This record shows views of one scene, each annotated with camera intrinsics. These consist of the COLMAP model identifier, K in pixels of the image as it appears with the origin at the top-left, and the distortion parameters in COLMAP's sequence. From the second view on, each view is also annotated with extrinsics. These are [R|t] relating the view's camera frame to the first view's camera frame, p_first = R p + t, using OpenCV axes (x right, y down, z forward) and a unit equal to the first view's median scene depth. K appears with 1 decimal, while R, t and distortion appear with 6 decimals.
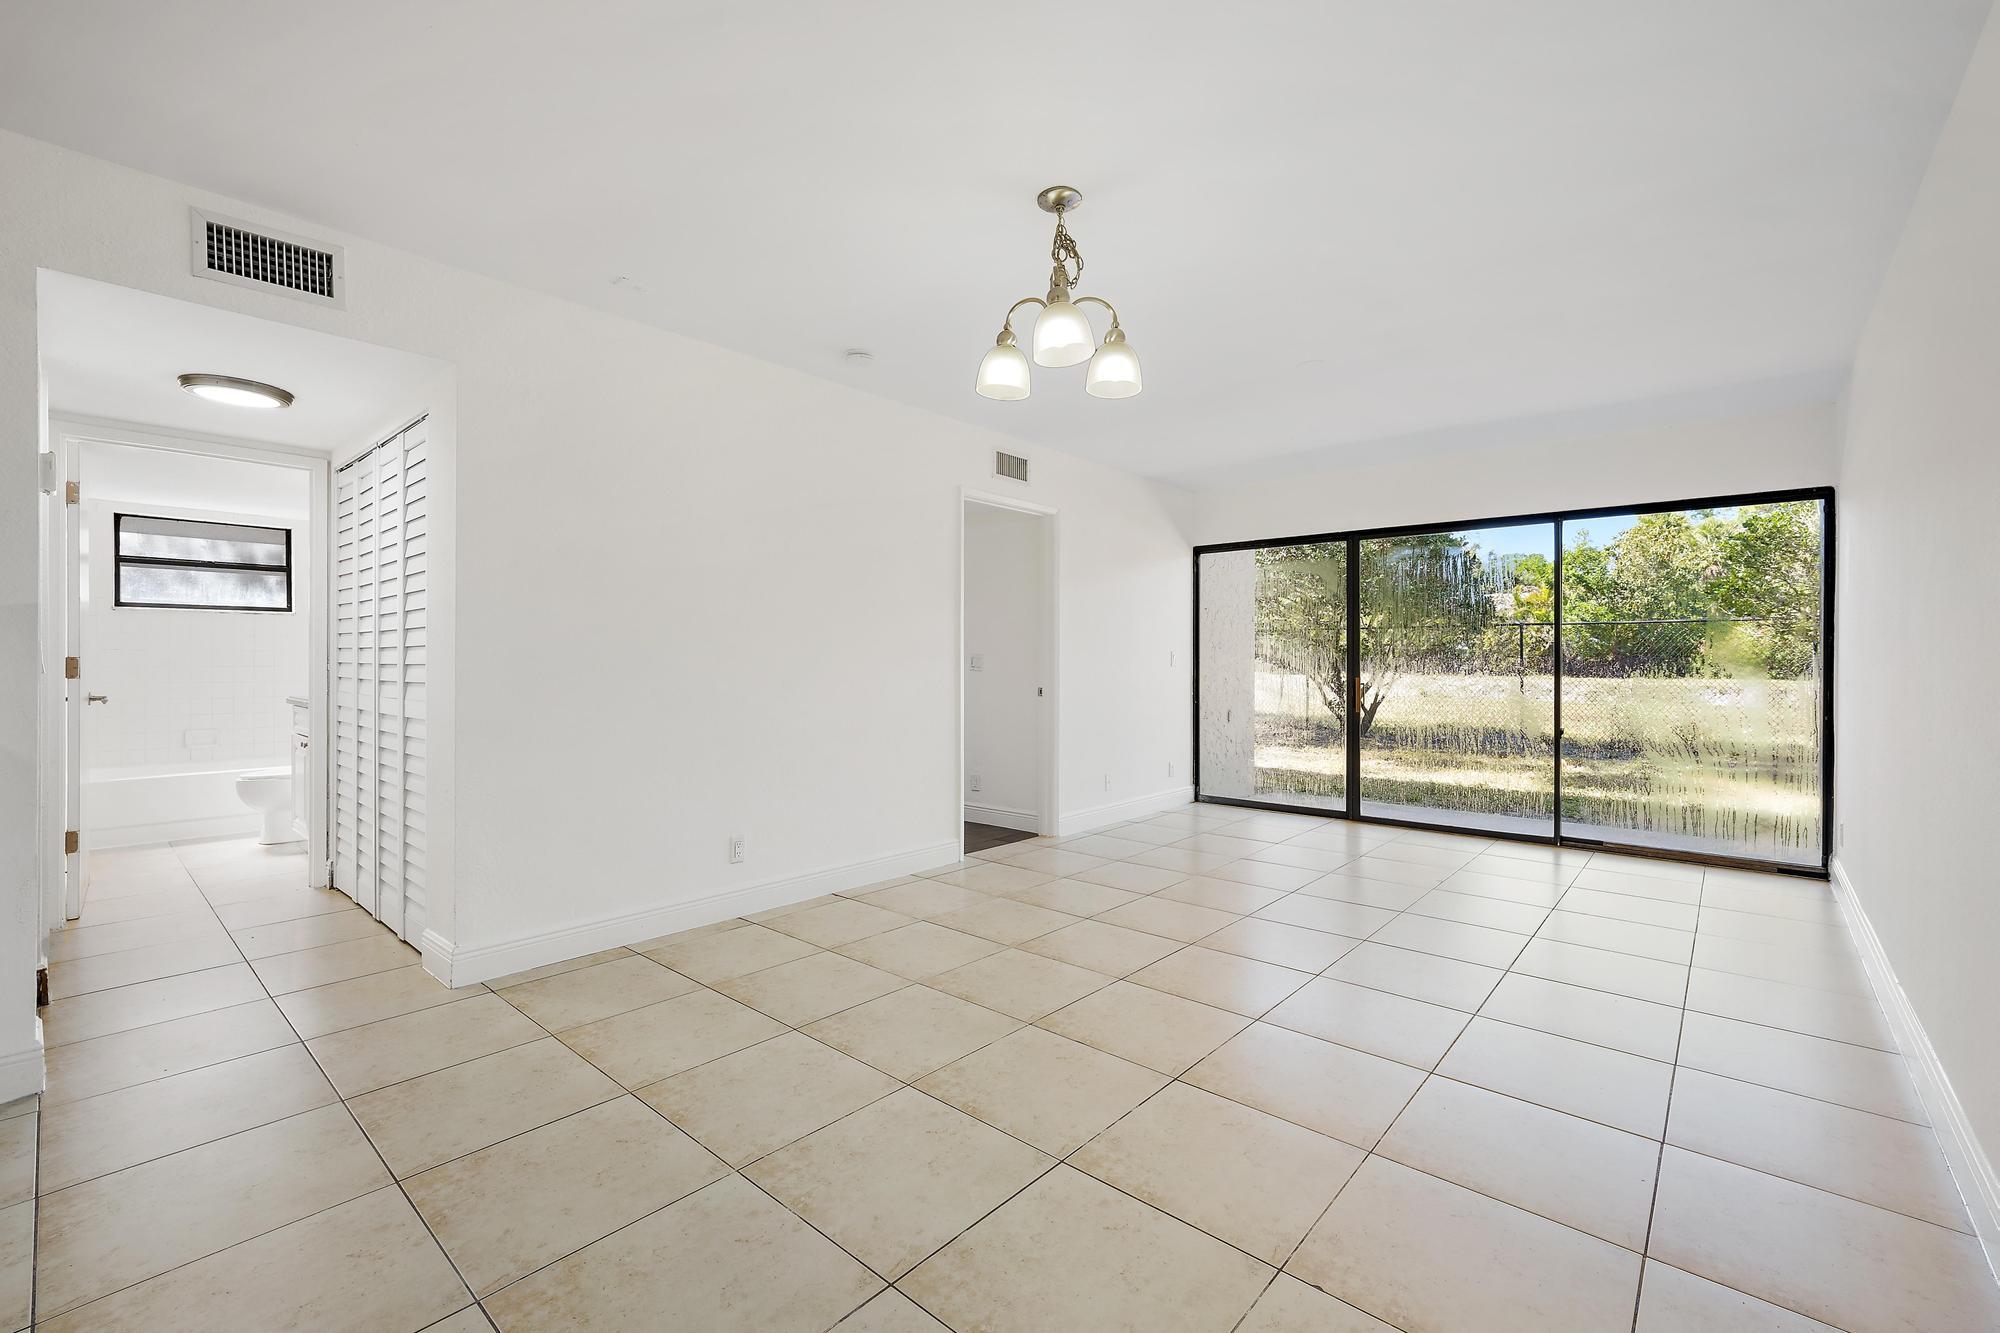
lens RADIAL K [[816.1, 0, 1011.8], [0, 816.1, 667.3], [0, 0, 1]] dist [-0.002933, -0.000333]
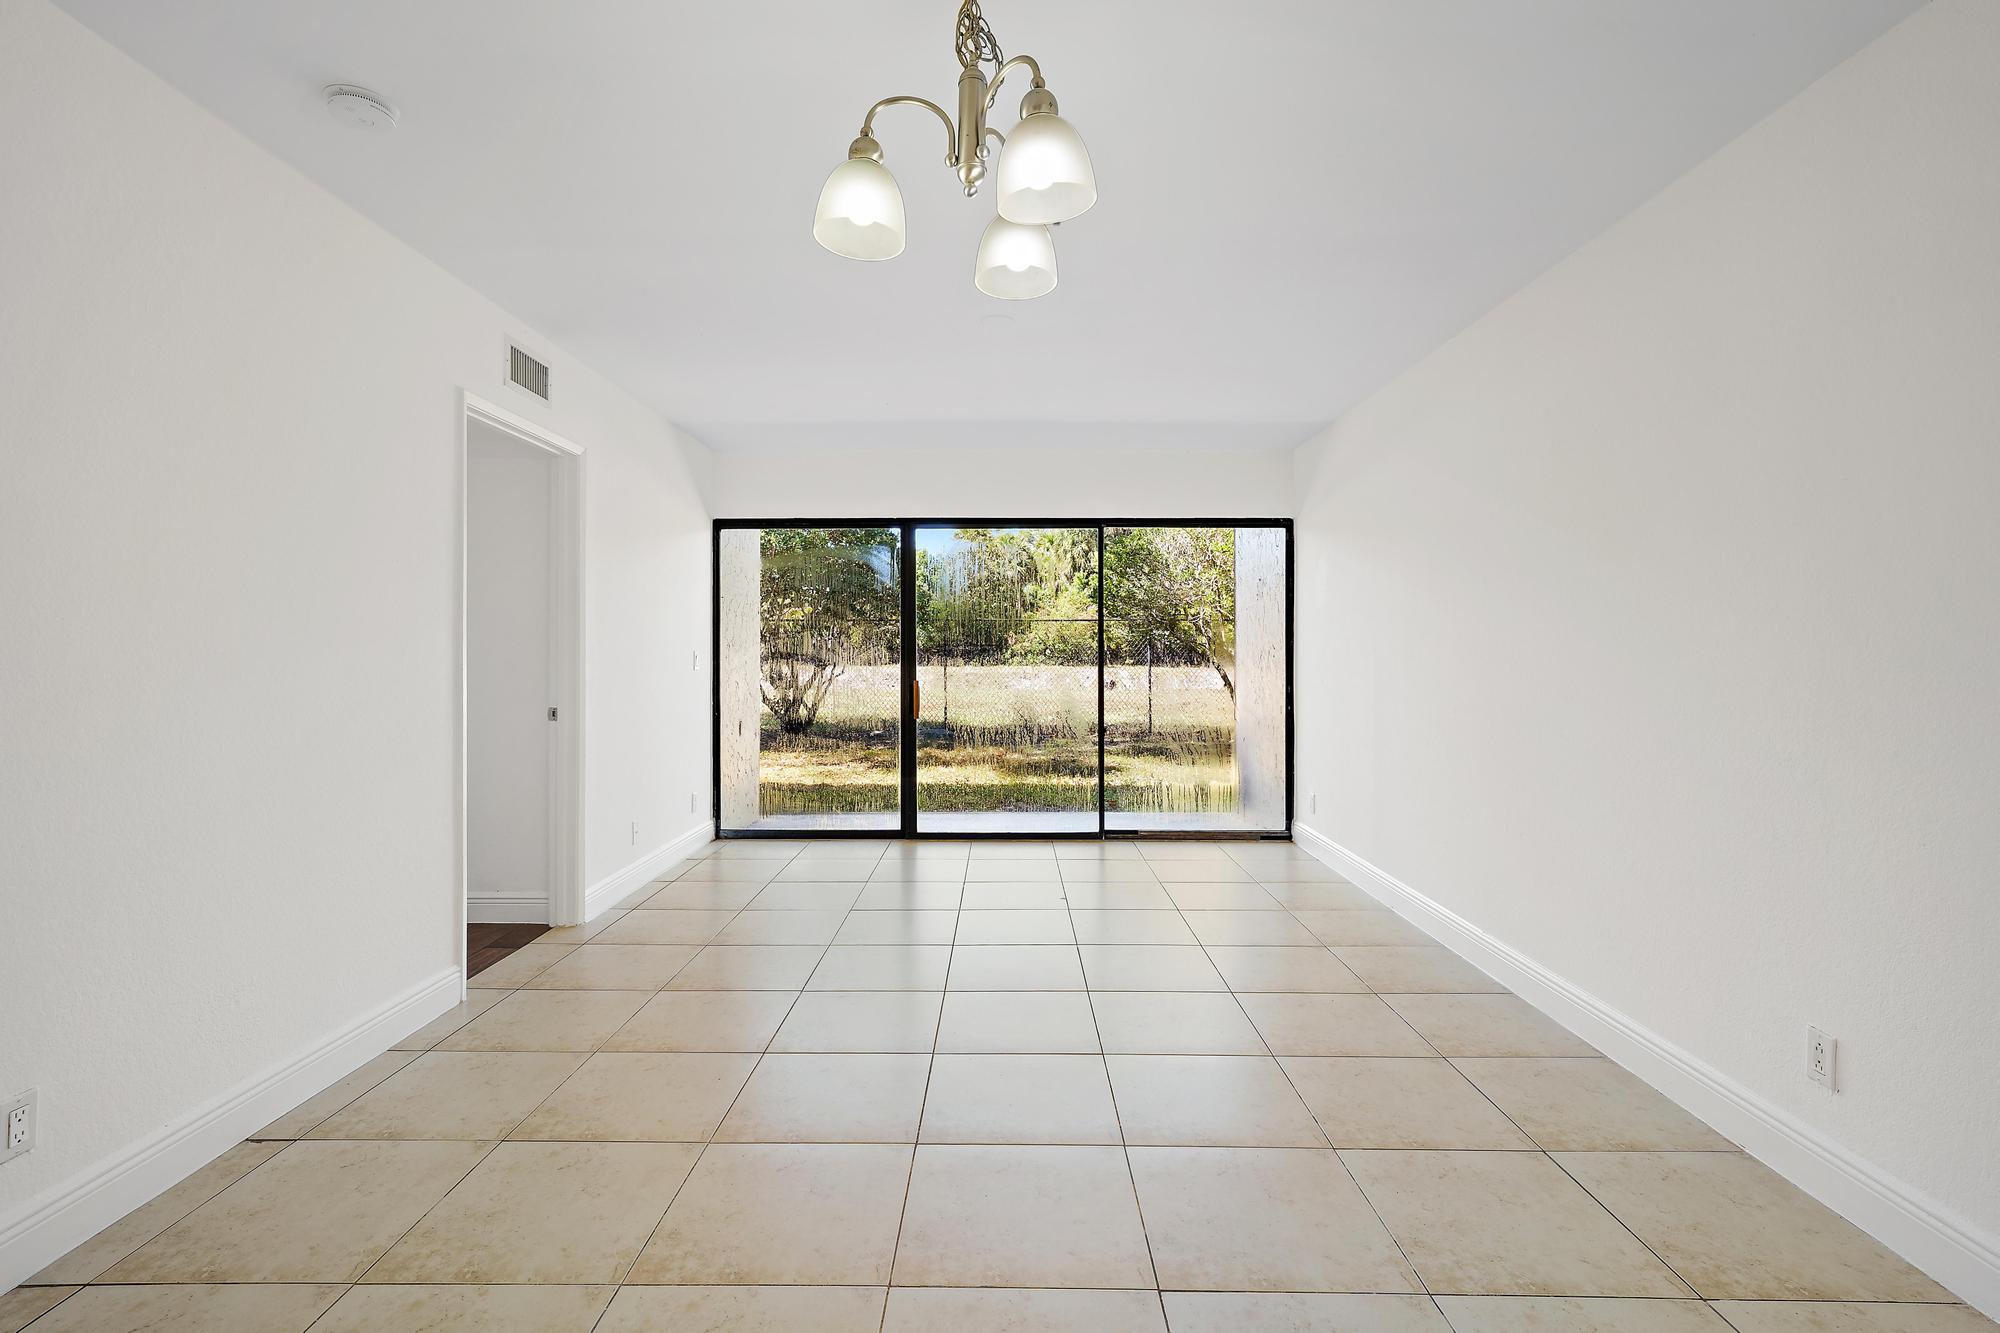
lens RADIAL K [[899.0, 0, 998.4], [0, 899.0, 653.2], [0, 0, 1]] dist [0.000857, 0.001489]
pose [[0.773208, -0.004373, 0.634137, -0.154771], [0.008448, 0.999959, -0.003405, -0.015327], [-0.634096, 0.007990, 0.773213, 0.192670]]
